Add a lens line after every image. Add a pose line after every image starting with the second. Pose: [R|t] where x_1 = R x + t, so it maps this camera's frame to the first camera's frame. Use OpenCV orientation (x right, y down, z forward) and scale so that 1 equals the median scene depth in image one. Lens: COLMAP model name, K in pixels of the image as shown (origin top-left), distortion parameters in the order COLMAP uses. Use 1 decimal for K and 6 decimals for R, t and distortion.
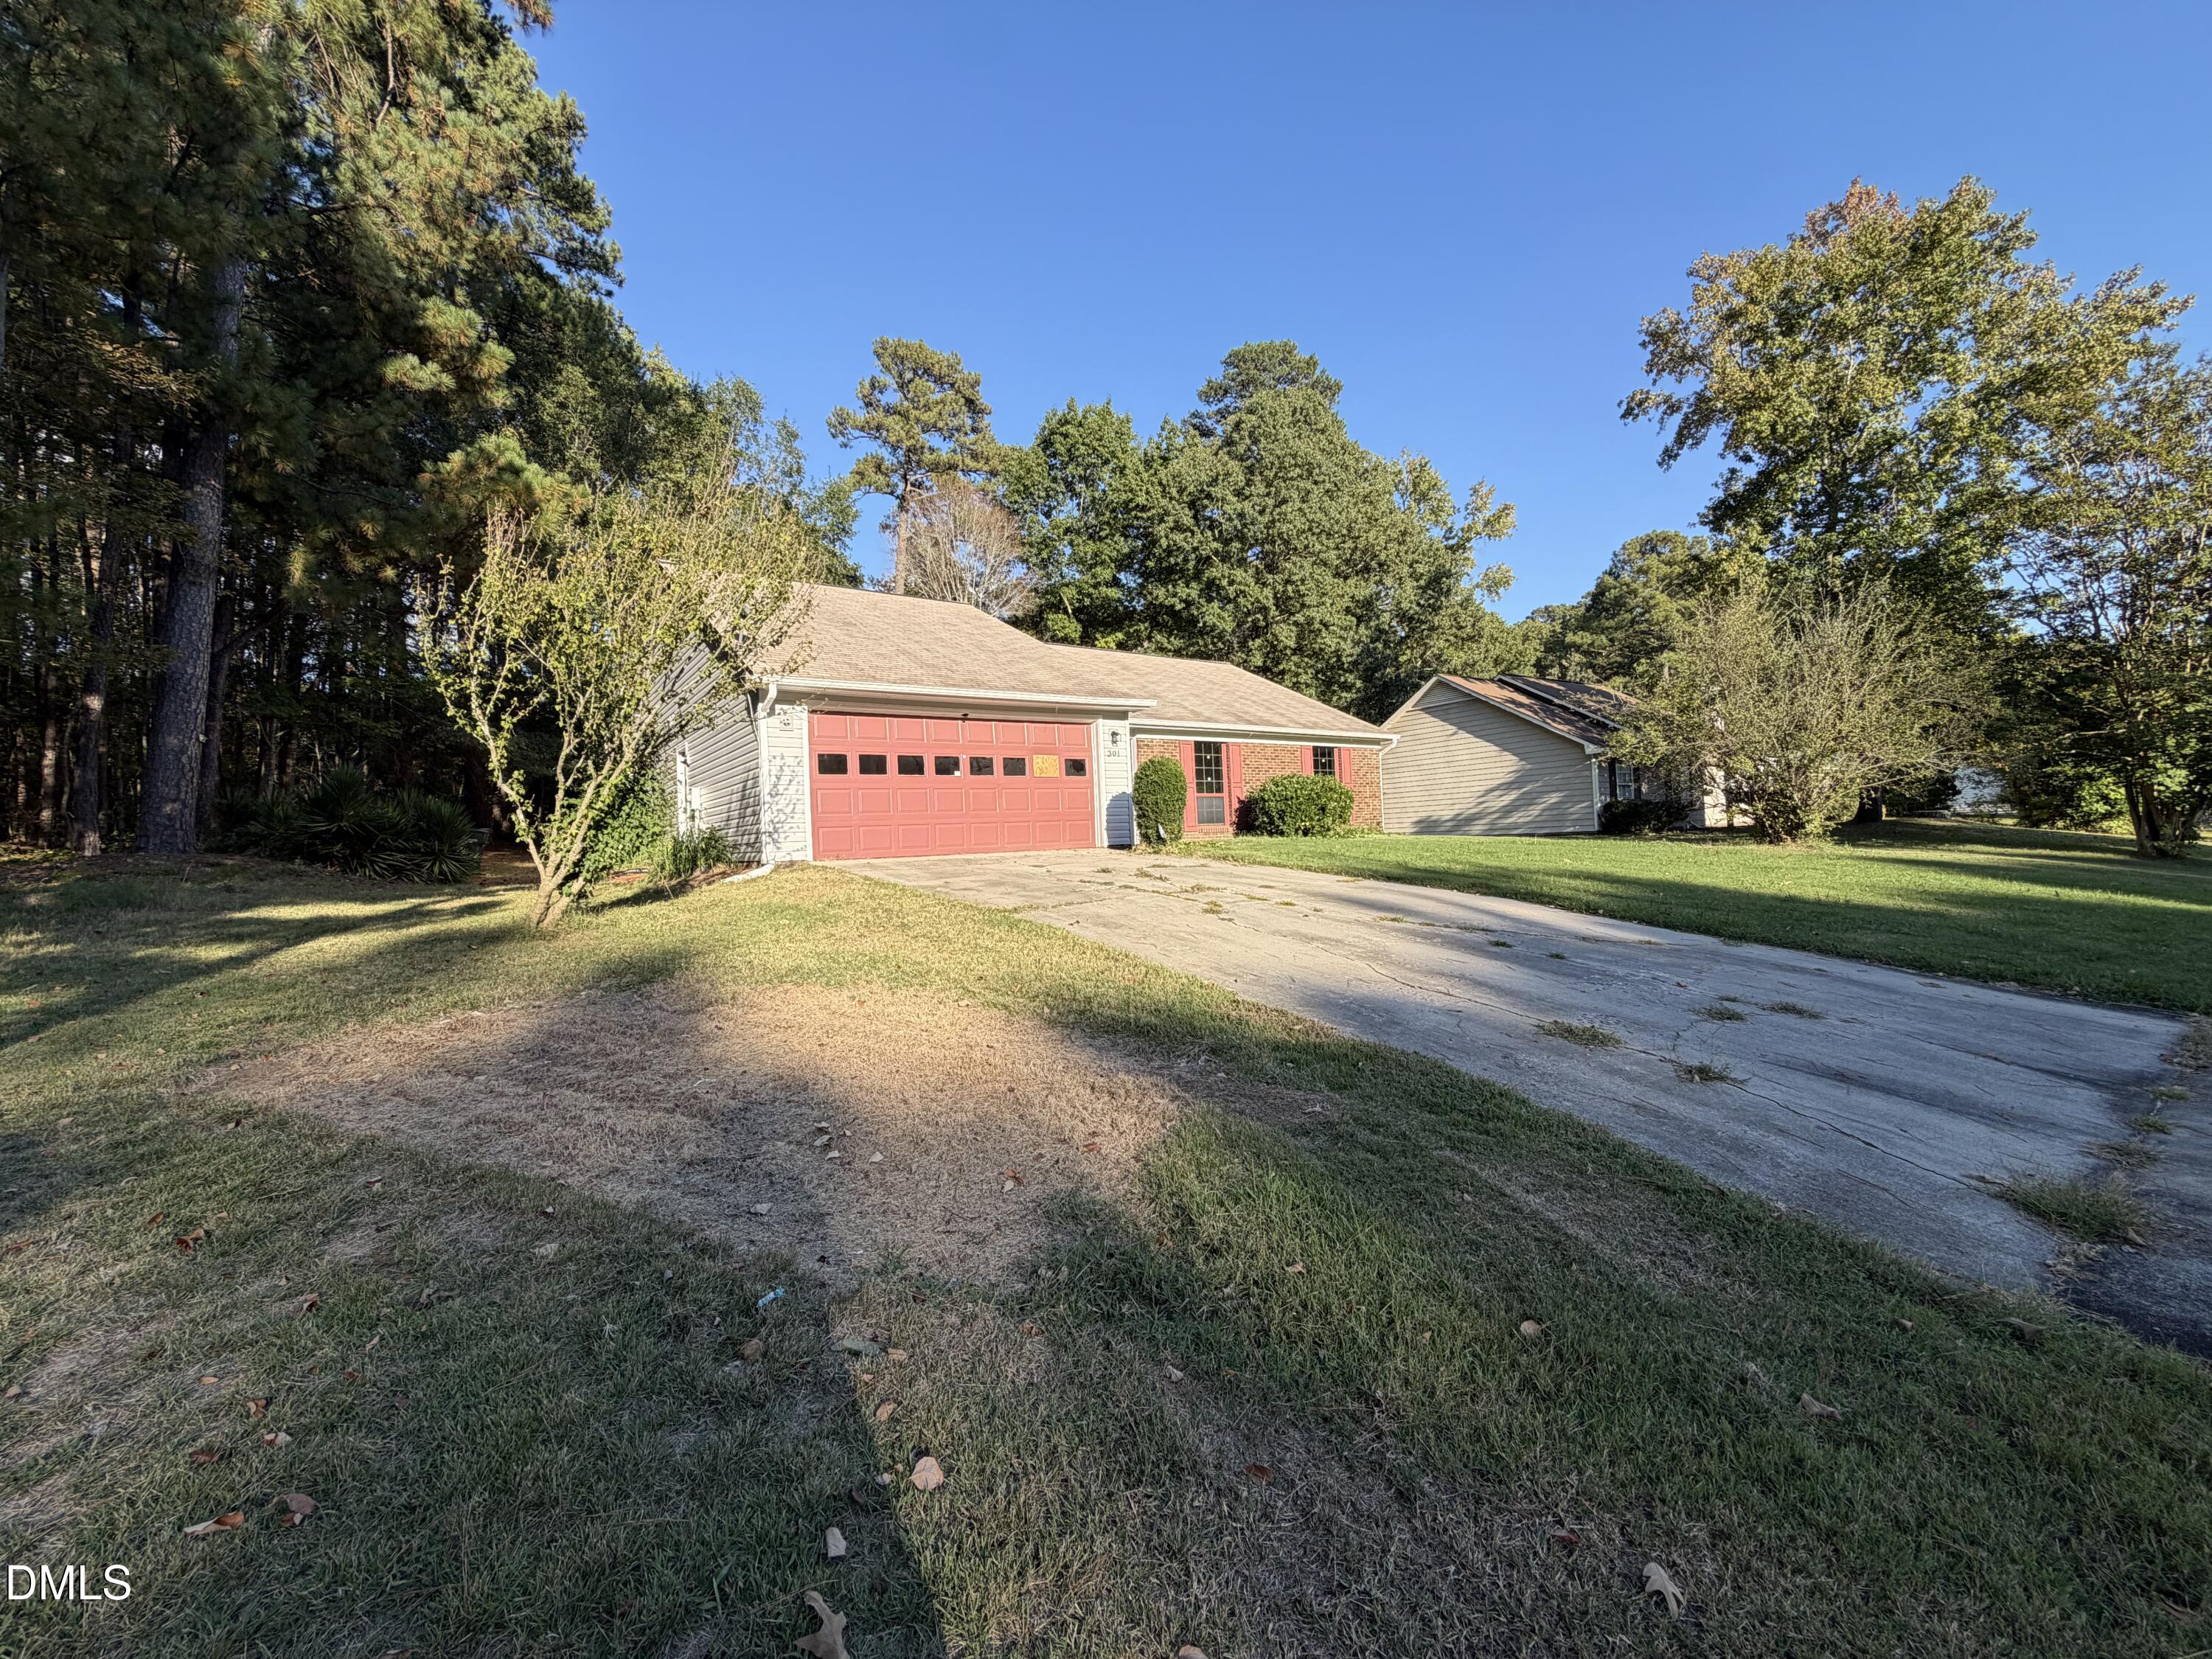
lens RADIAL K [[907.5, 0, 1085.9], [0, 907.5, 829.9], [0, 0, 1]] dist [0.031248, 0.000051]
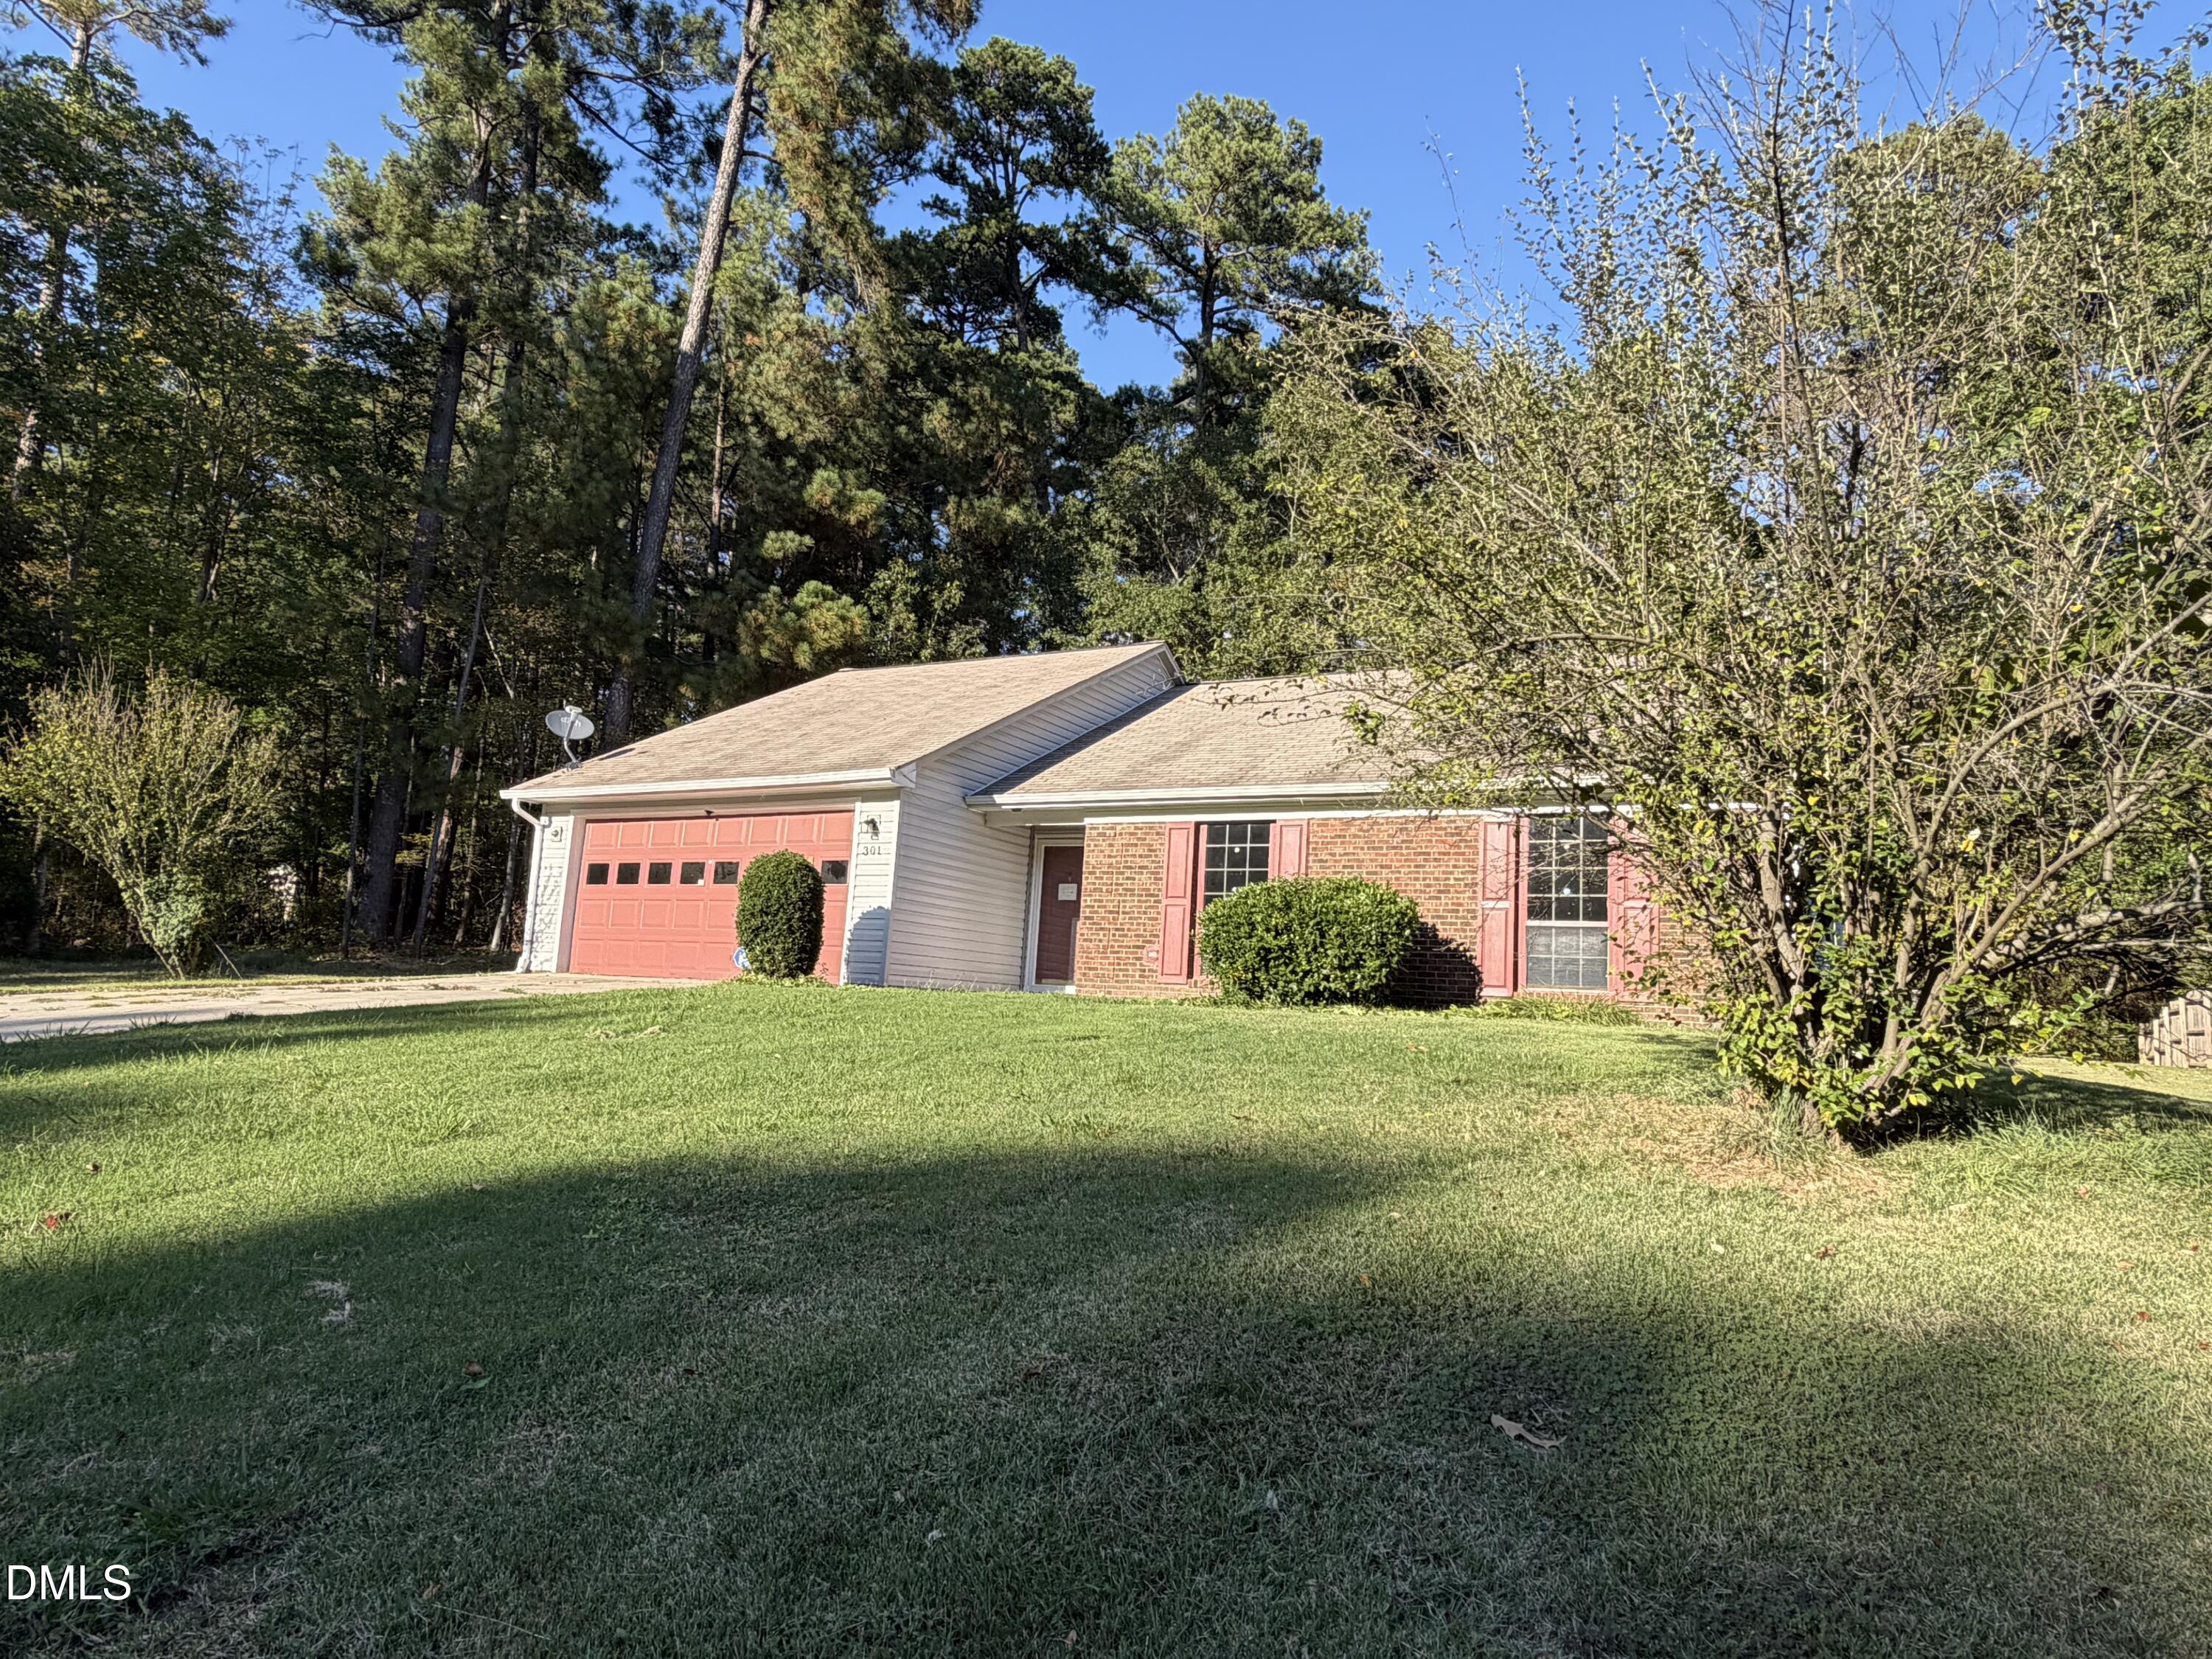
lens RADIAL K [[1374.3, 0, 1105.1], [0, 1374.3, 891.4], [0, 0, 1]] dist [0.000053, -0.000155]
pose [[0.437792, -0.014379, -0.898961, 0.898104], [-0.057969, 0.997340, -0.044183, -0.015010], [0.897206, 0.071455, 0.435794, 0.608746]]
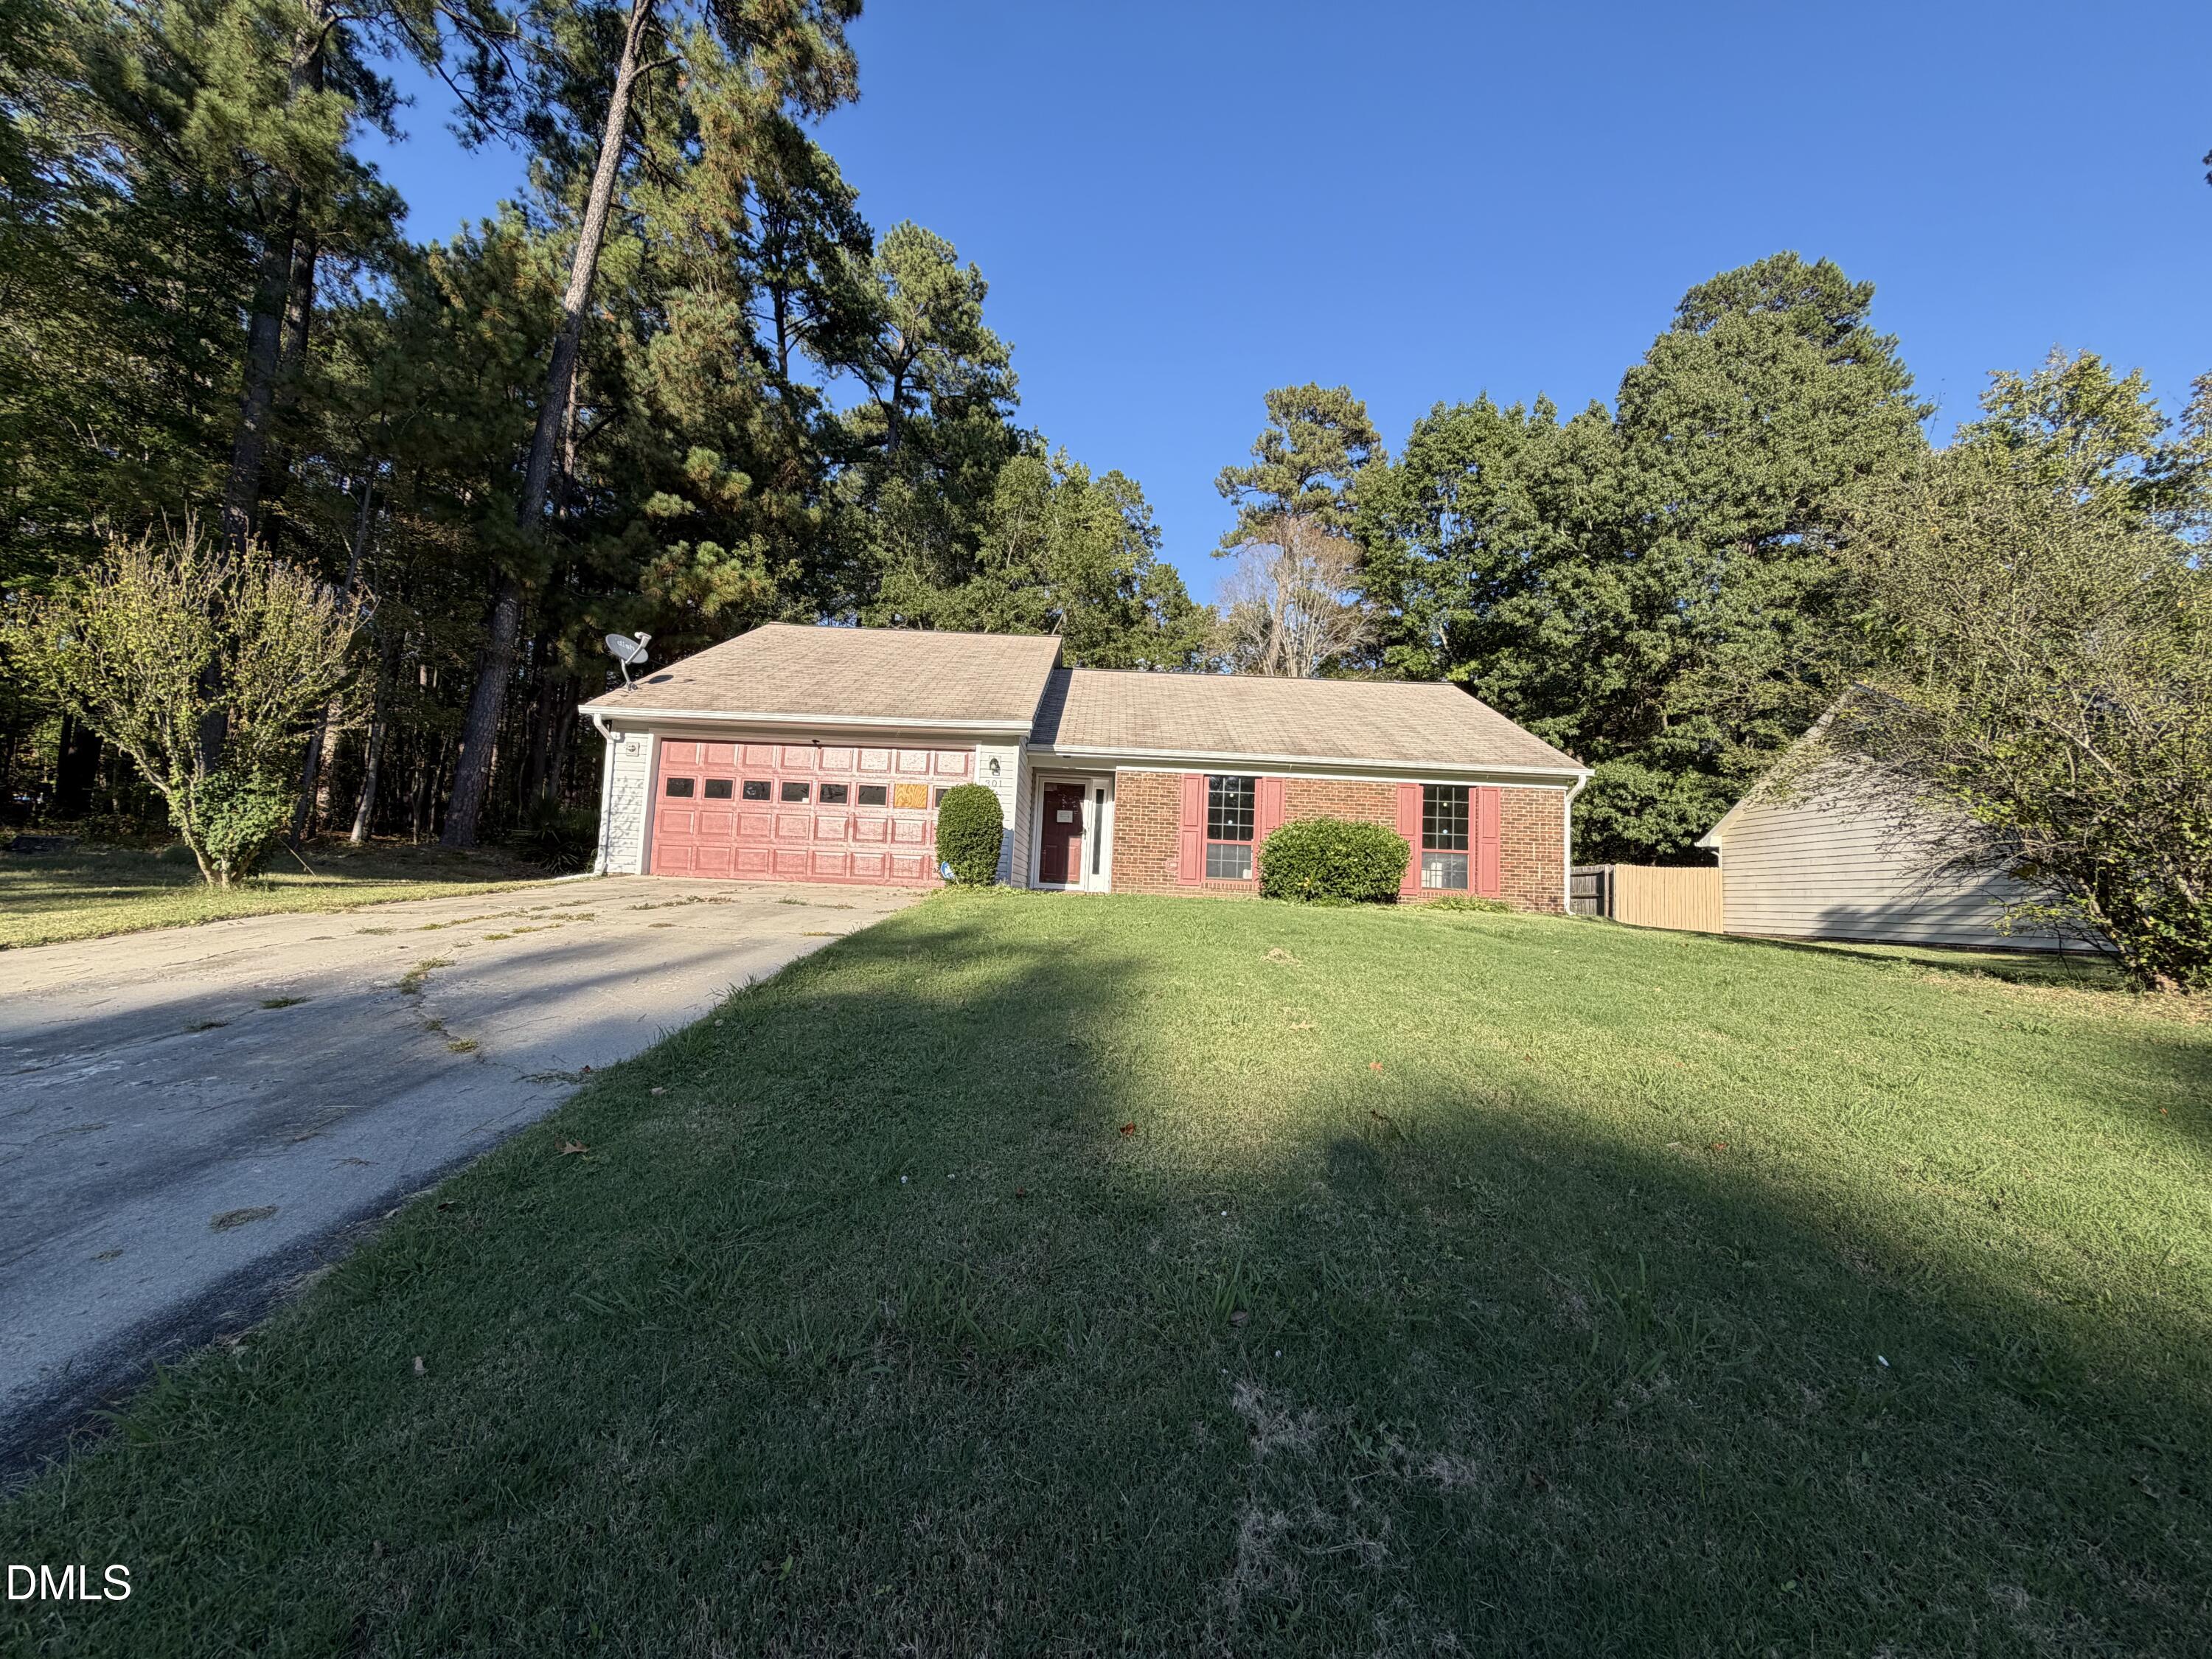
lens RADIAL K [[877.1, 0, 1099.9], [0, 877.1, 868.6], [0, 0, 1]] dist [-0.001137, 0.000045]
pose [[0.815246, 0.058986, -0.576103, 0.525900], [-0.068661, 0.997628, 0.004983, -0.011294], [0.575030, 0.035494, 0.817362, 0.314312]]
